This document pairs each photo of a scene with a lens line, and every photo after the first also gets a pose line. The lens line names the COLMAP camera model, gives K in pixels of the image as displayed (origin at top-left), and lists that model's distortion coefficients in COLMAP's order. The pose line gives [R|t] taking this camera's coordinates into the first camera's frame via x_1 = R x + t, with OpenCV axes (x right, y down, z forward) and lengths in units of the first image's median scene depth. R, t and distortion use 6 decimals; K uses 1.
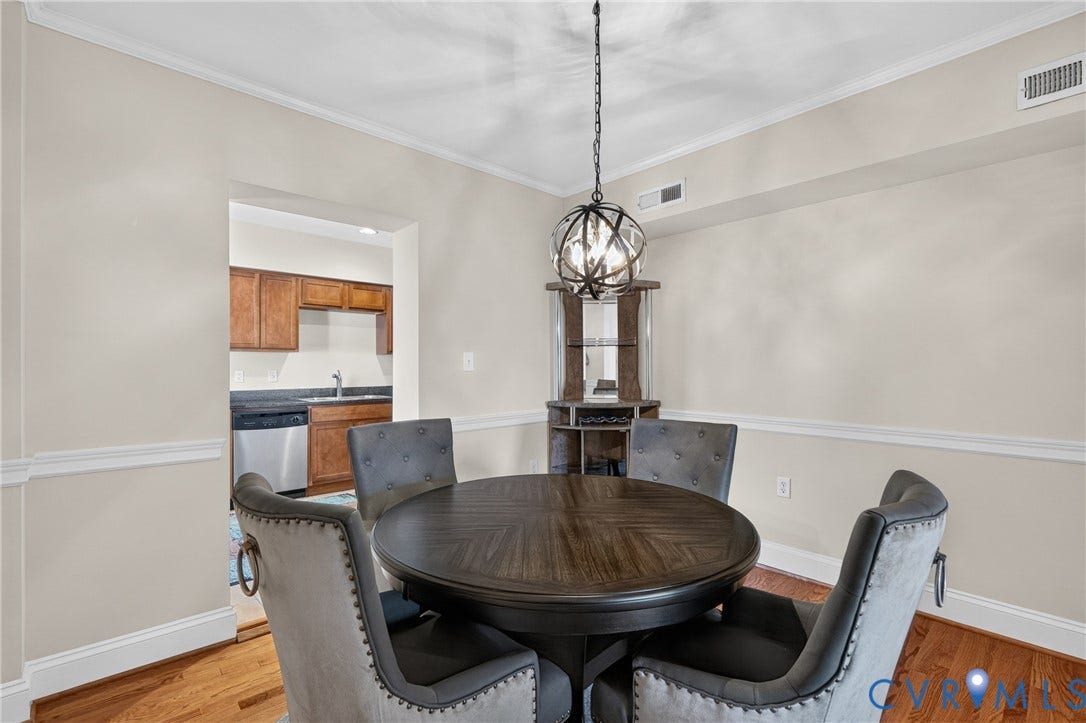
lens RADIAL K [[487.5, 0, 543.7], [0, 487.5, 365.5], [0, 0, 1]] dist [-0.009472, 0.003799]
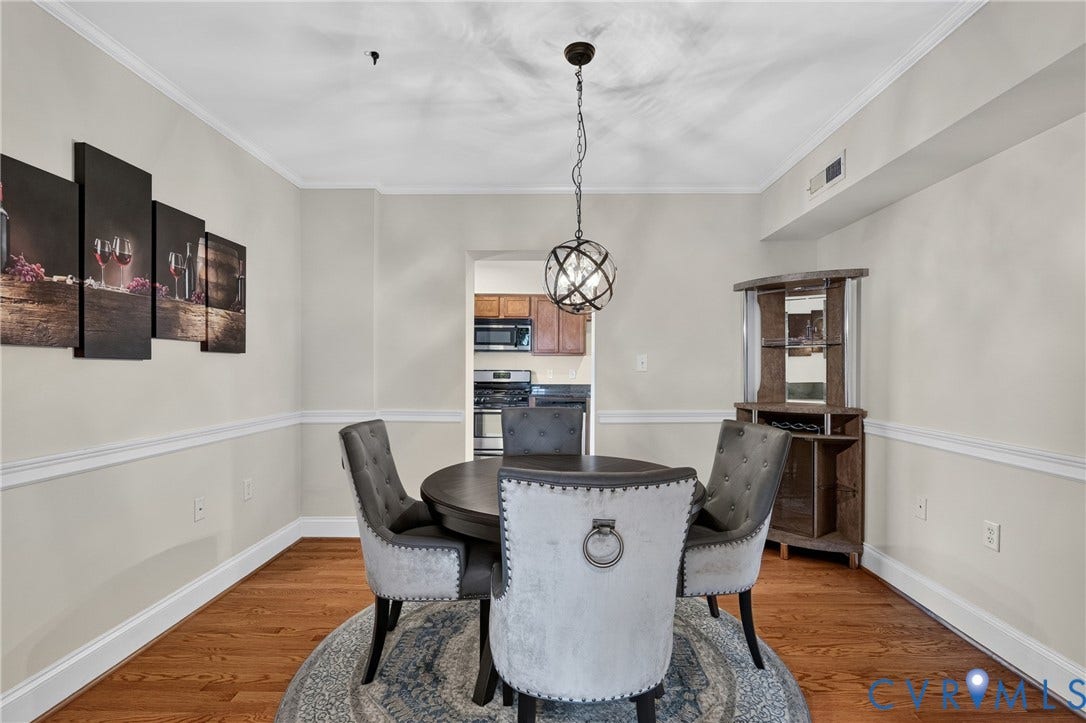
lens RADIAL K [[487.5, 0, 545.6], [0, 487.5, 371.1], [0, 0, 1]] dist [-0.009472, 0.003799]
pose [[0.717134, 0.010696, -0.696853, 0.328876], [-0.002633, 0.999917, 0.012638, -0.002173], [0.696930, -0.007229, 0.717103, 0.008067]]
